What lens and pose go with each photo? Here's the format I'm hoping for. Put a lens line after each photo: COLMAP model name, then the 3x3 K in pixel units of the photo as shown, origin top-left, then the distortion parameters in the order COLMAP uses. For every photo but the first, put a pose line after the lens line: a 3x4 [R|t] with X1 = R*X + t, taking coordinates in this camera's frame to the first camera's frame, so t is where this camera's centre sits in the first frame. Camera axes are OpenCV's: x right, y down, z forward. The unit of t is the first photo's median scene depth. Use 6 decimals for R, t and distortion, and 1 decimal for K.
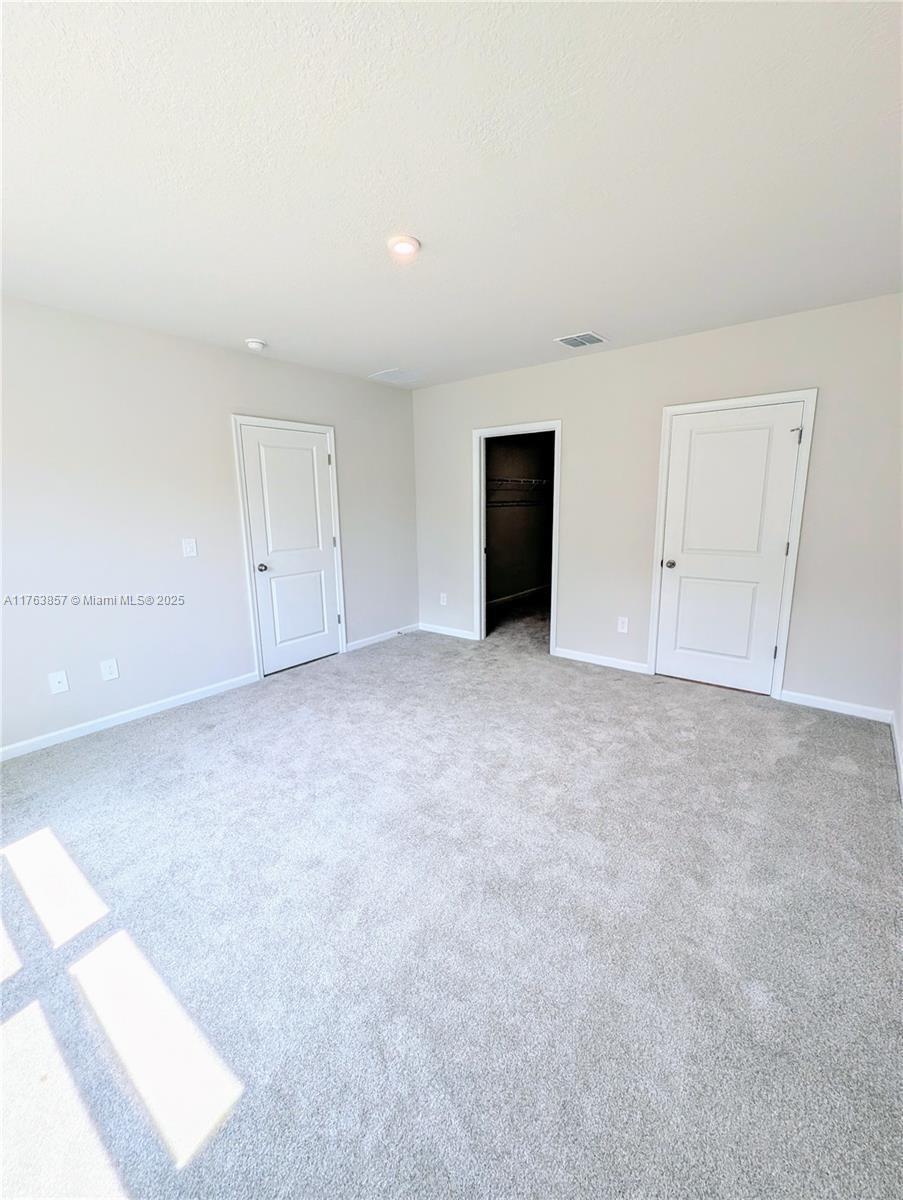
lens RADIAL K [[495.6, 0, 455.3], [0, 495.6, 595.7], [0, 0, 1]] dist [-0.001104, -0.000776]
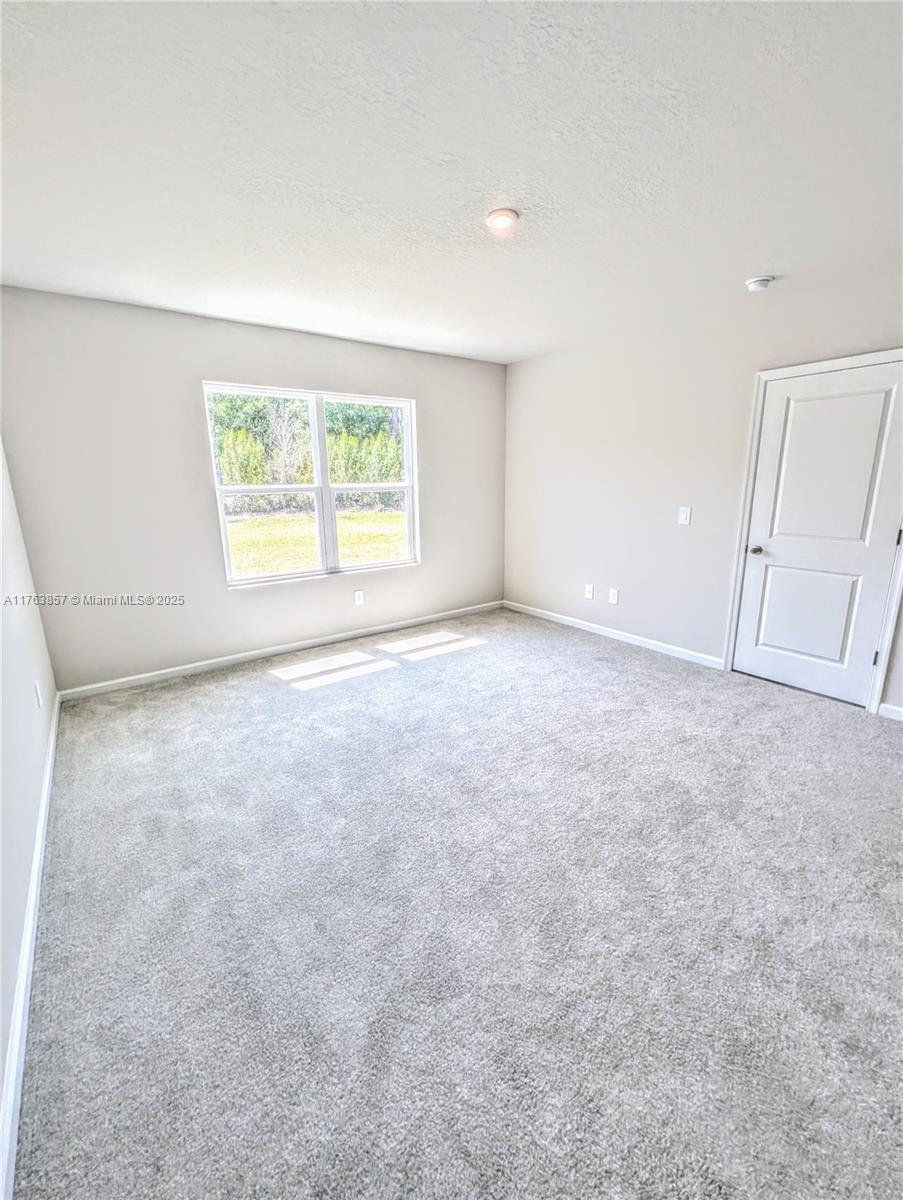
lens RADIAL K [[495.6, 0, 452.8], [0, 495.6, 596.4], [0, 0, 1]] dist [-0.001104, -0.000776]
pose [[-0.273150, 0.241603, -0.931138, 0.557395], [-0.164212, 0.942029, 0.292601, -0.142481], [0.947852, 0.232828, -0.217641, 0.694435]]
